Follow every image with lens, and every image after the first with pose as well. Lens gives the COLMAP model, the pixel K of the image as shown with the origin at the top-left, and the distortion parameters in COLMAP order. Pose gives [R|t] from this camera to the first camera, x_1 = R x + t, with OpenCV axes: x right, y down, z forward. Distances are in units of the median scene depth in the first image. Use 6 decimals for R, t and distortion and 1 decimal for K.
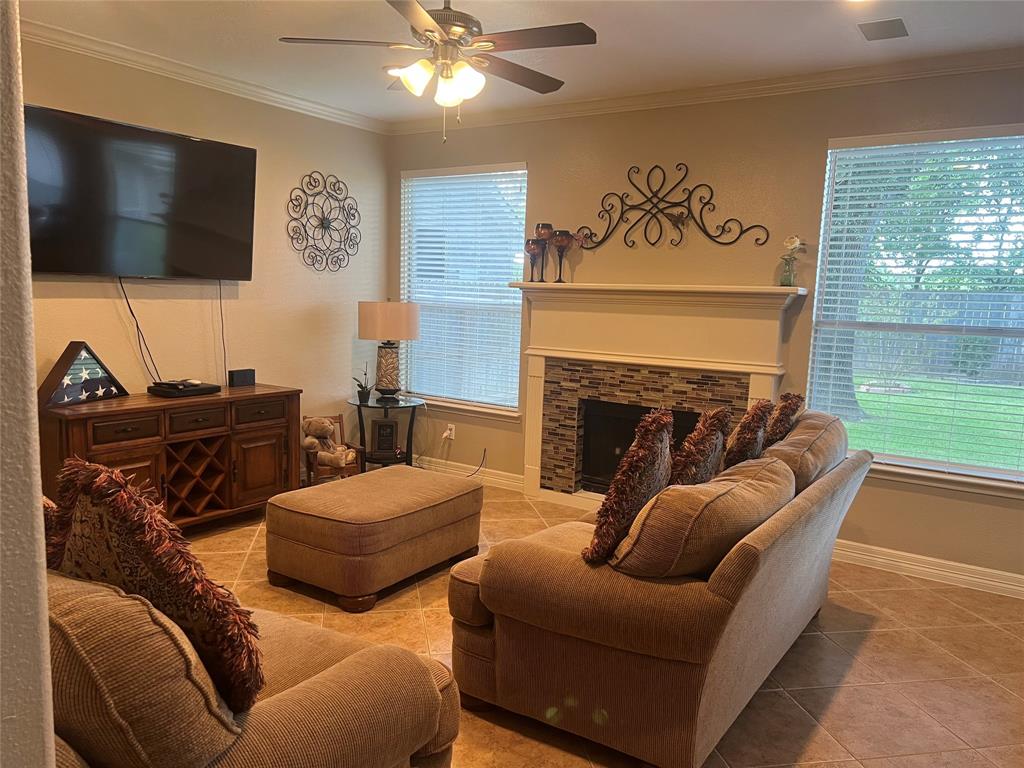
lens RADIAL K [[763.5, 0, 510.0], [0, 763.5, 391.3], [0, 0, 1]] dist [0.051612, -0.072327]
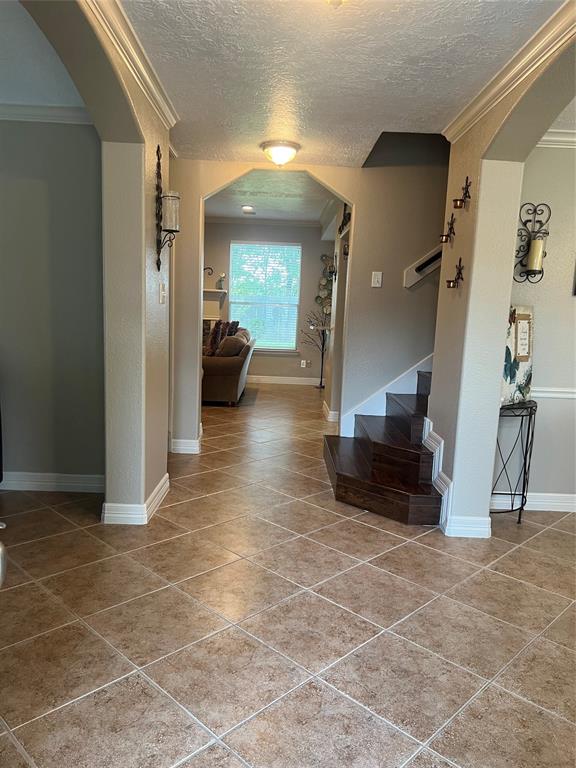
lens RADIAL K [[572.6, 0, 288.0], [0, 572.6, 384.0], [0, 0, 1]] dist [0.051612, -0.072327]
pose [[0.817749, -0.076419, 0.570479, -0.688871], [0.065366, 0.997065, 0.039864, 0.147319], [-0.571851, 0.004691, 0.820344, -0.909872]]
